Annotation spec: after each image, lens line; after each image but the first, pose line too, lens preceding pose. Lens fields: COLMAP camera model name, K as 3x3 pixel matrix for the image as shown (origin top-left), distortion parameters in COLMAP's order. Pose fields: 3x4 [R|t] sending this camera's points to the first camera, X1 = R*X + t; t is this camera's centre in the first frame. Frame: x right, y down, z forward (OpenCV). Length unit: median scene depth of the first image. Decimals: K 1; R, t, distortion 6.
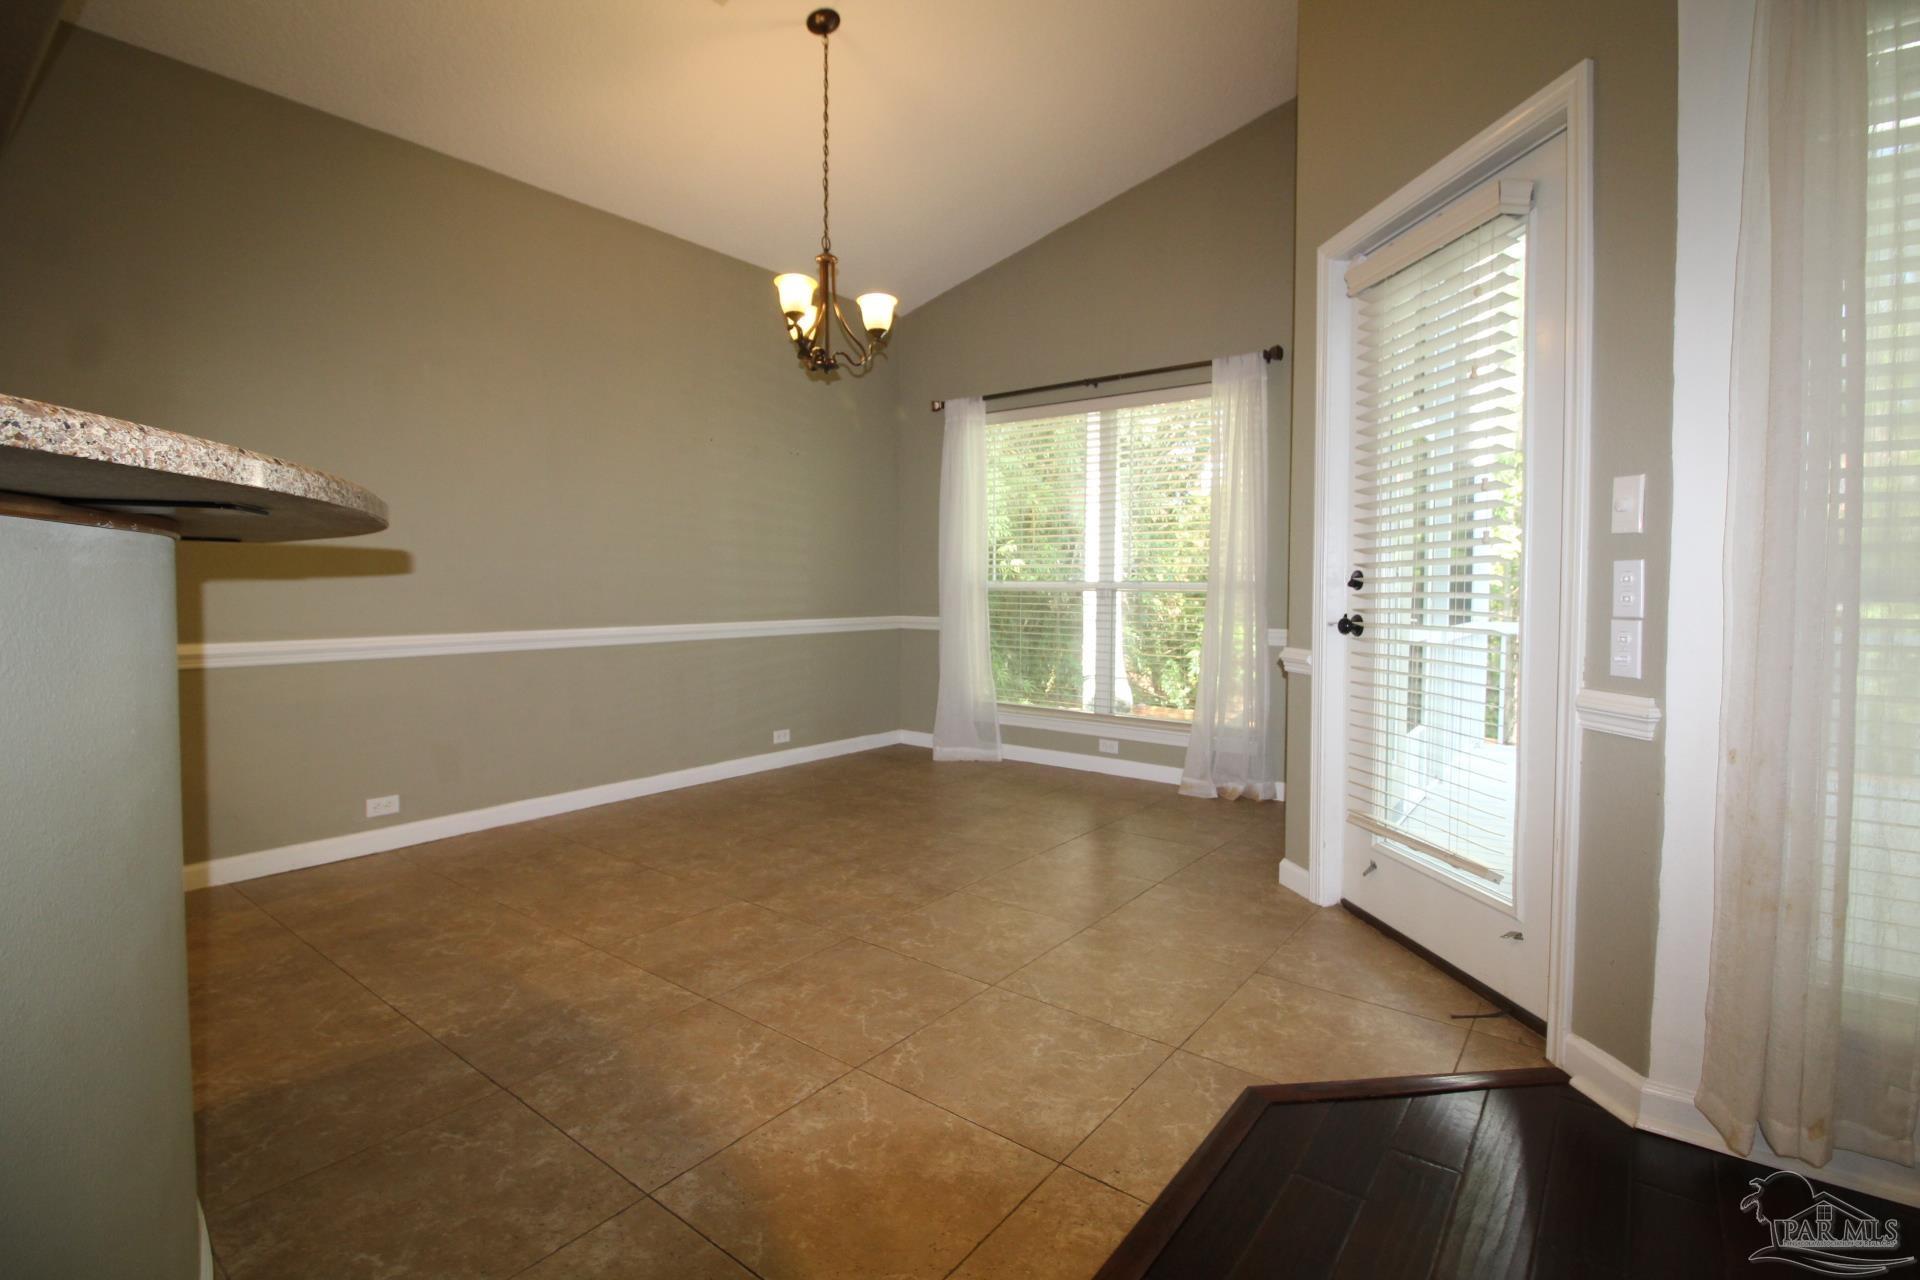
lens RADIAL K [[888.7, 0, 949.3], [0, 888.7, 619.7], [0, 0, 1]] dist [-0.000337, -0.005779]
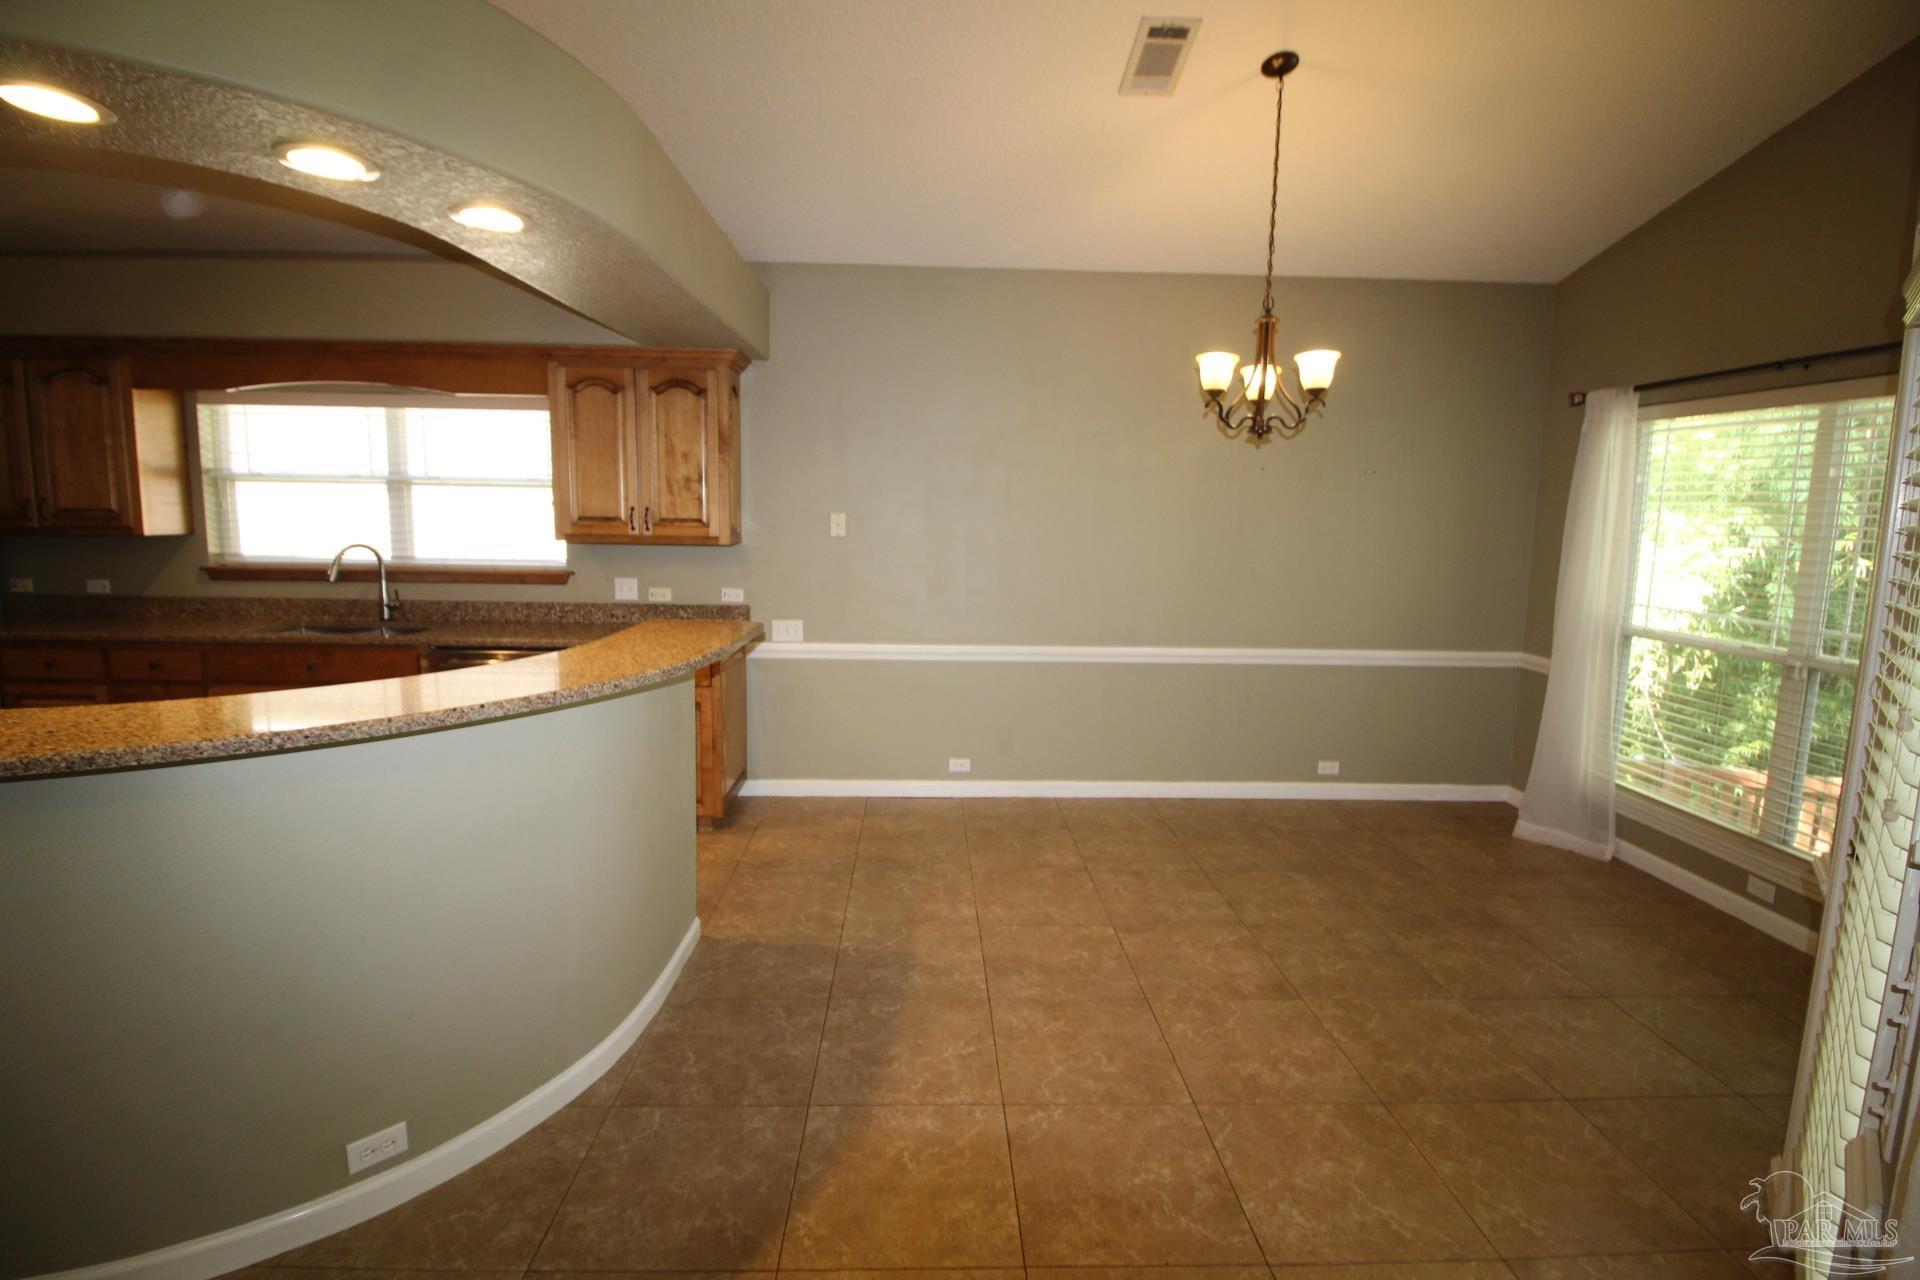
lens RADIAL K [[888.7, 0, 952.9], [0, 888.7, 624.8], [0, 0, 1]] dist [-0.000337, -0.005779]
pose [[0.641457, 0.107629, -0.759571, 0.421212], [-0.045888, 0.993720, 0.102055, -0.162429], [0.765785, -0.030608, 0.642368, 0.107159]]
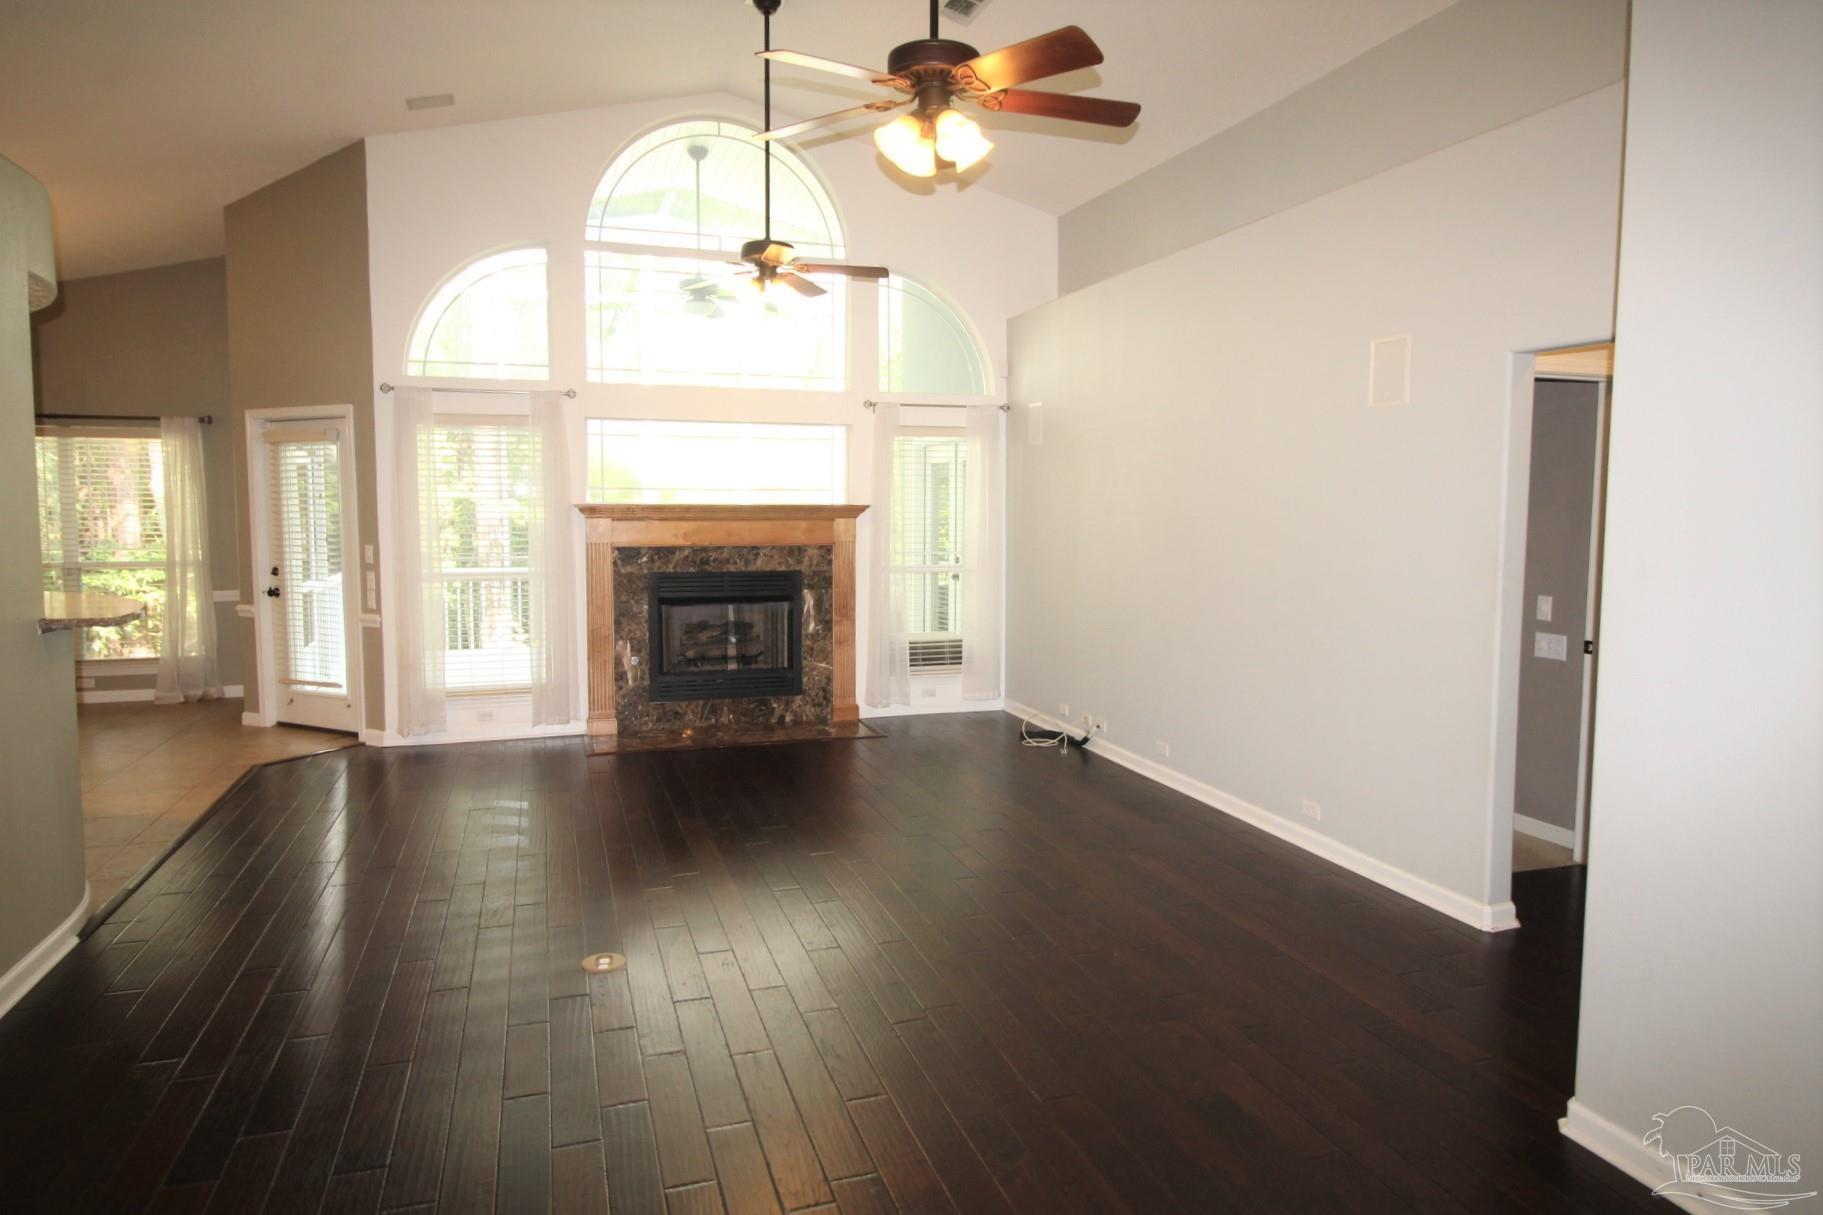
lens RADIAL K [[1083.5, 0, 908.4], [0, 1083.5, 587.9], [0, 0, 1]] dist [-0.007096, 0.000591]
pose [[0.552544, -0.066192, 0.830852, -0.748358], [0.029759, 0.997773, 0.059699, -0.099093], [-0.832953, -0.008261, 0.553283, -1.482451]]
